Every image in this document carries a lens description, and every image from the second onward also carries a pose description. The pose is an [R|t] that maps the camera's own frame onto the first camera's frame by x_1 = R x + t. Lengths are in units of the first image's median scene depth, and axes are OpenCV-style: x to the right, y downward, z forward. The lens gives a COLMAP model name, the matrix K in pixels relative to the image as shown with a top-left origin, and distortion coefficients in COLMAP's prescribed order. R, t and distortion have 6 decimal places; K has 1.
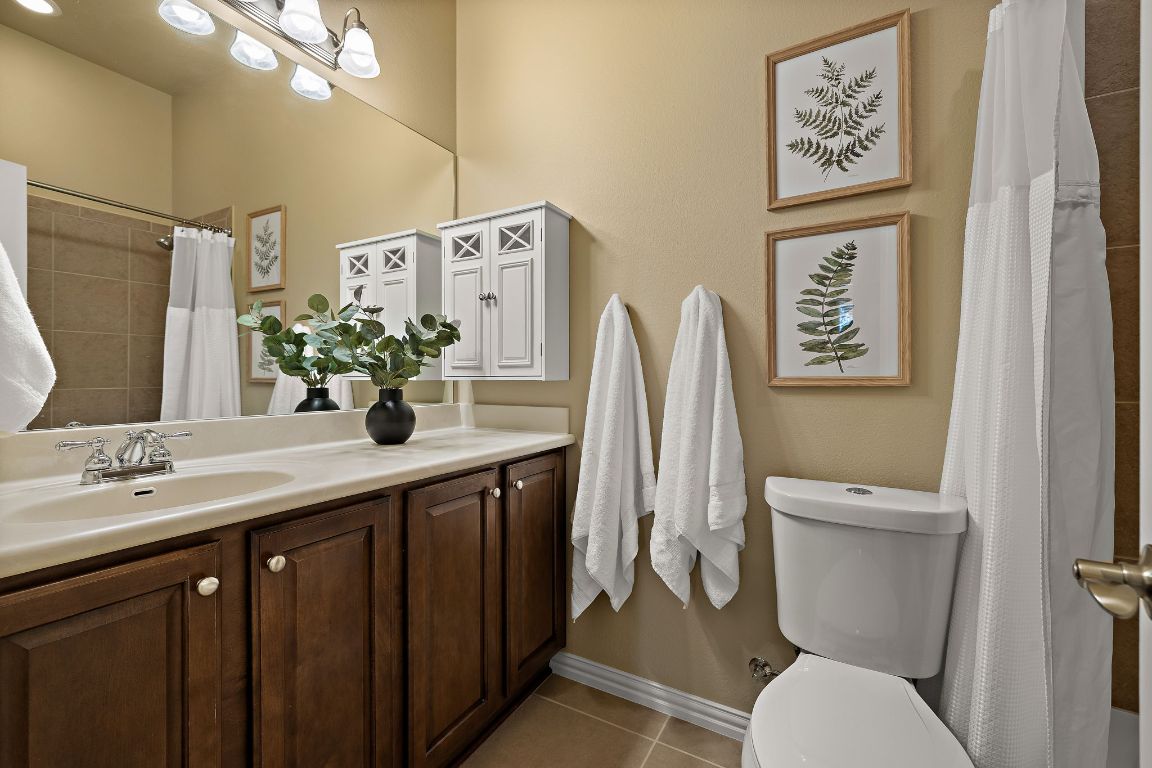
lens RADIAL K [[492.6, 0, 574.5], [0, 492.6, 374.6], [0, 0, 1]] dist [0.001126, 0.000256]
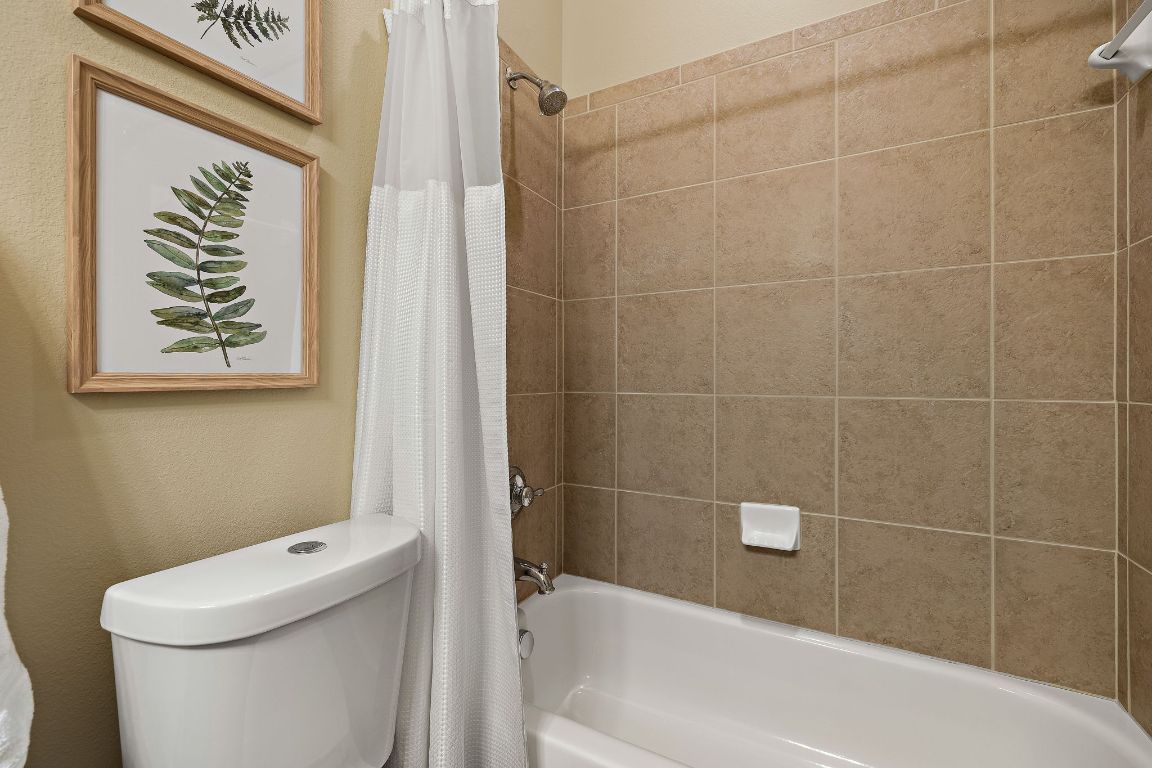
lens RADIAL K [[492.6, 0, 574.5], [0, 492.6, 374.6], [0, 0, 1]] dist [0.001126, 0.000256]
pose [[-0.048103, 0.006644, 0.998820, -0.093354], [-0.009923, 0.999925, -0.007130, 0.005373], [-0.998793, -0.010254, -0.048033, 0.591995]]
